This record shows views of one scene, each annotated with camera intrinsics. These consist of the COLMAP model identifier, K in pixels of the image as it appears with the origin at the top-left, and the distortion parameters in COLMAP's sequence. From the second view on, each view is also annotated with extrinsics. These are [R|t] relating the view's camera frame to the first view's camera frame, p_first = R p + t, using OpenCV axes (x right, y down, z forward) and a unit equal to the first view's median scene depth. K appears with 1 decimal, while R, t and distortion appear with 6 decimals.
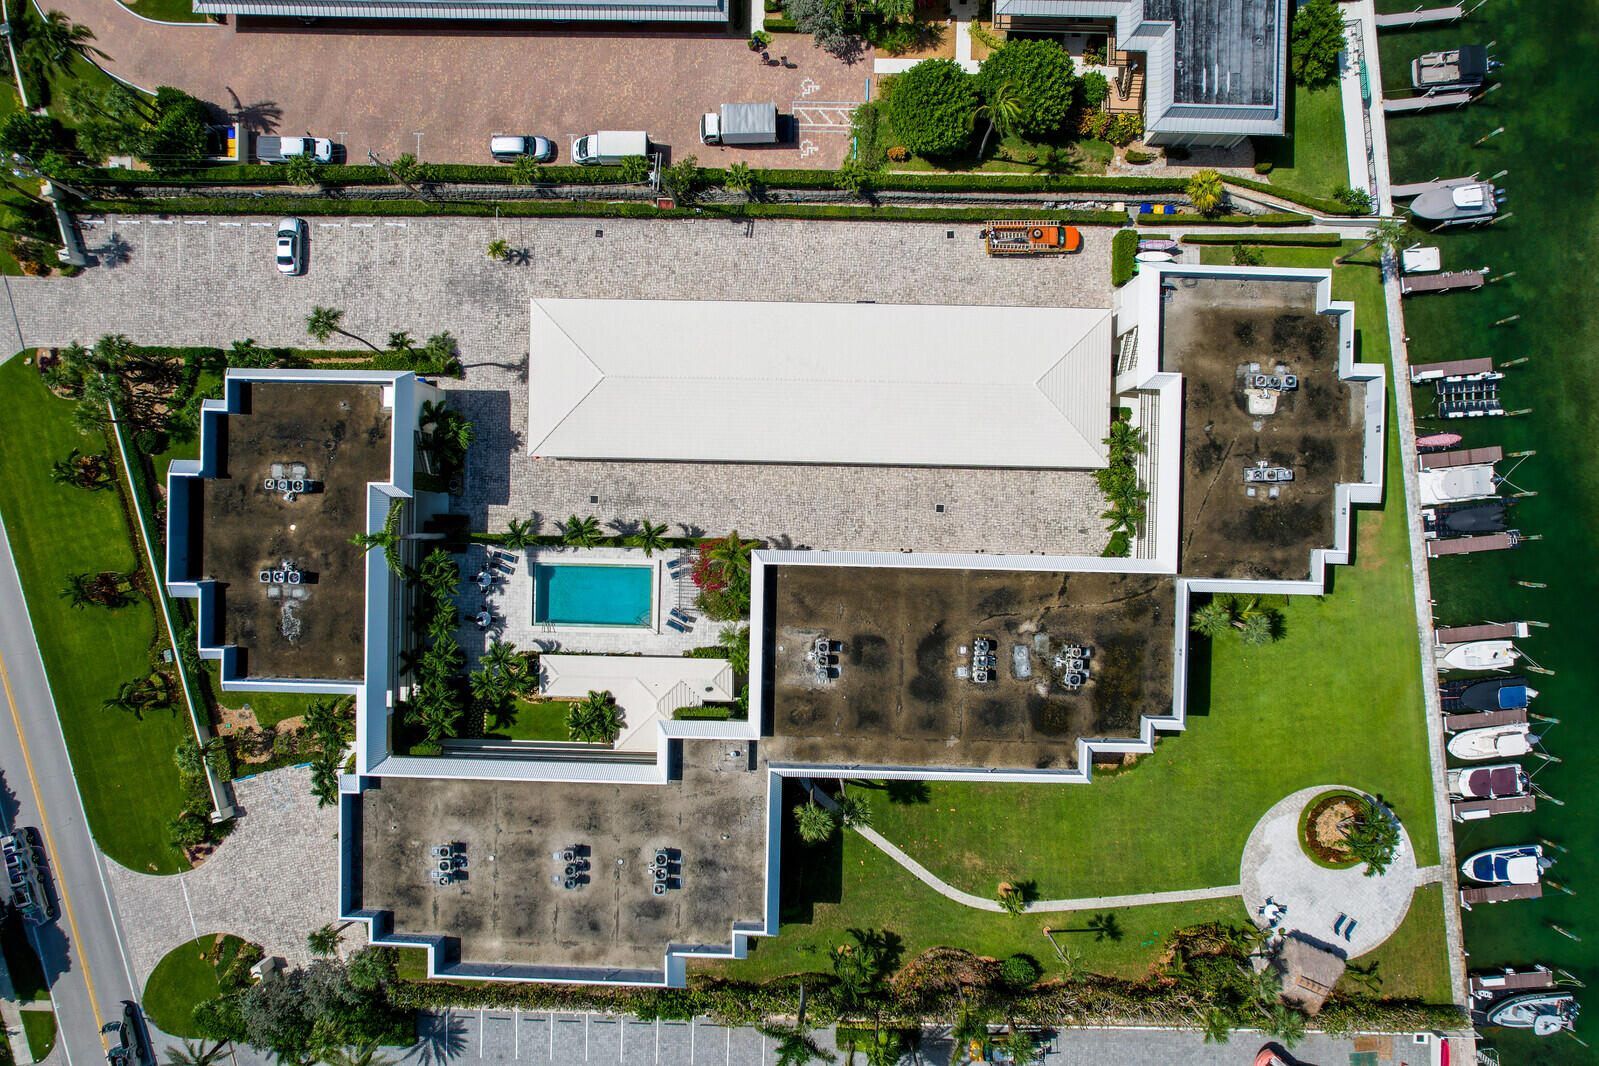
lens RADIAL K [[1019.6, 0, 804.9], [0, 1019.6, 536.4], [0, 0, 1]] dist [-0.071088, 0.066020]
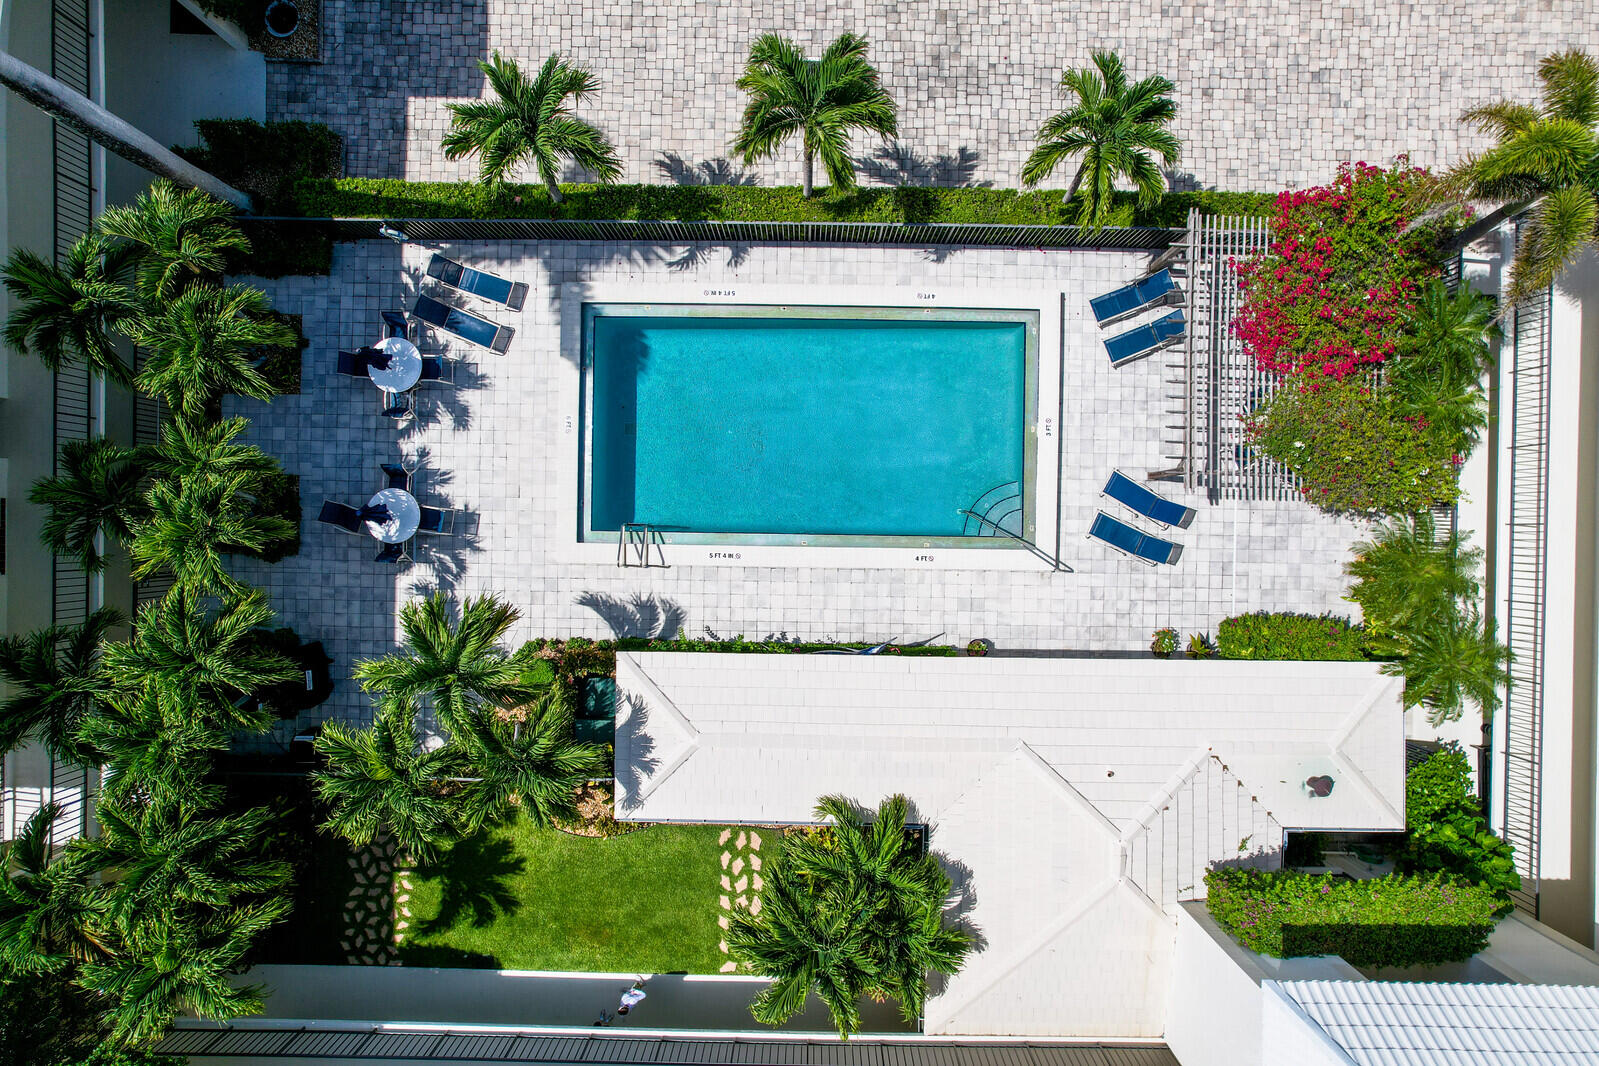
lens RADIAL K [[1019.6, 0, 804.9], [0, 1019.6, 536.4], [0, 0, 1]] dist [-0.071088, 0.066020]
pose [[0.999914, -0.005107, 0.012044, -0.213280], [0.005149, 0.999981, -0.003455, 0.087901], [-0.012026, 0.003516, 0.999922, 0.736752]]
